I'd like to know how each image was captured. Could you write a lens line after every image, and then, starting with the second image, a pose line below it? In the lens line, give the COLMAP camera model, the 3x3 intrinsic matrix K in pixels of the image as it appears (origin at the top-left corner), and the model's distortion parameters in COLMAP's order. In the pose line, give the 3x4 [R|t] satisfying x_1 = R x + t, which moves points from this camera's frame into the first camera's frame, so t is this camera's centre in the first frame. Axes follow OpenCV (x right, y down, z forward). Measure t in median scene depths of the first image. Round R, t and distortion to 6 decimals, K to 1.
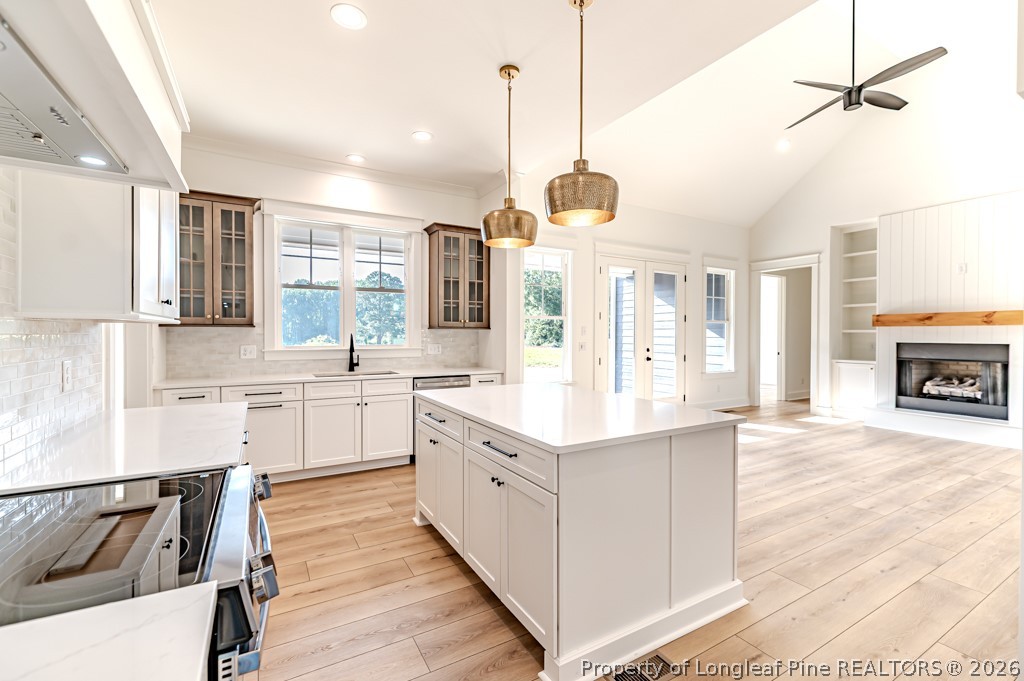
lens RADIAL K [[444.5, 0, 512.9], [0, 444.5, 337.8], [0, 0, 1]] dist [0.010837, -0.001890]
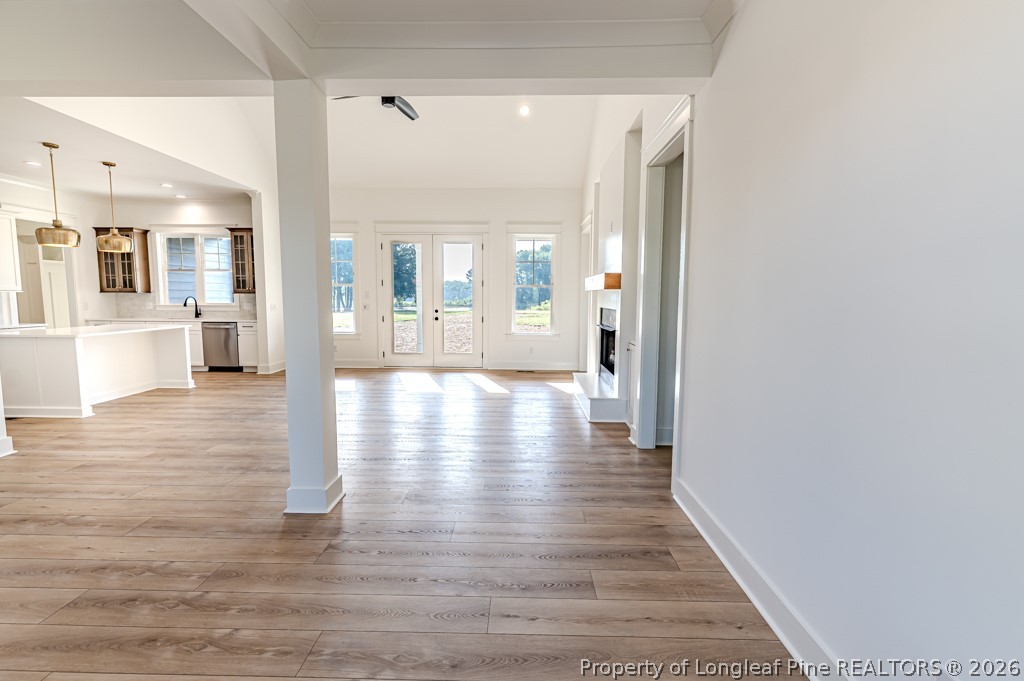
lens RADIAL K [[458.5, 0, 519.8], [0, 458.5, 336.0], [0, 0, 1]] dist [0.011631, -0.000004]
pose [[0.849922, 0.043136, -0.525140, 2.067983], [-0.008158, 0.997601, 0.068741, 0.013425], [0.526846, -0.054140, 0.848235, 0.142021]]
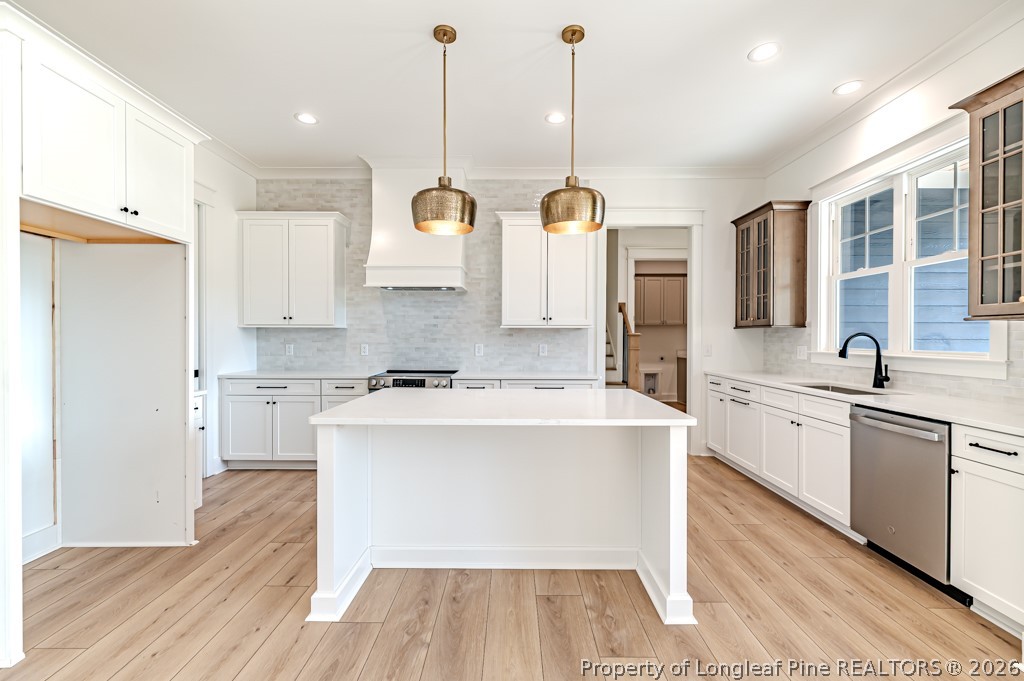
lens RADIAL K [[444.5, 0, 508.0], [0, 444.5, 340.9], [0, 0, 1]] dist [0.010837, -0.001890]
pose [[-0.510915, 0.003072, -0.859626, 0.636278], [-0.012719, 0.999857, 0.011133, 0.003532], [0.859537, 0.016622, -0.510803, 1.049471]]
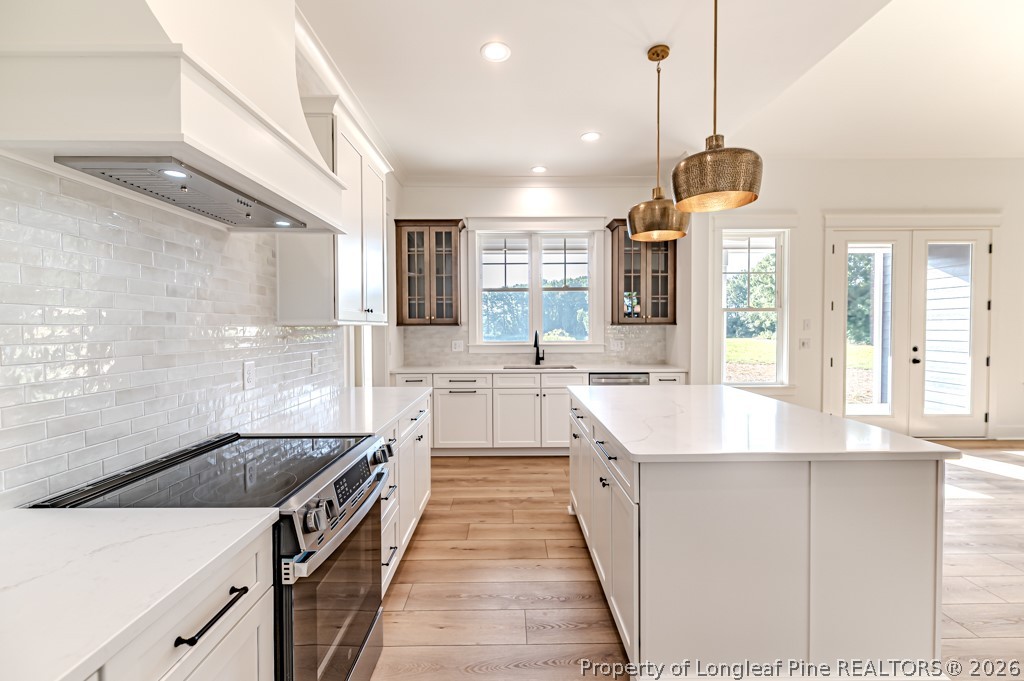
lens RADIAL K [[444.5, 0, 514.4], [0, 444.5, 337.0], [0, 0, 1]] dist [0.010837, -0.001890]
pose [[0.873116, 0.003976, -0.487496, 0.148419], [0.002693, 0.999912, 0.012979, -0.008765], [0.487505, -0.012645, 0.873029, 0.018498]]
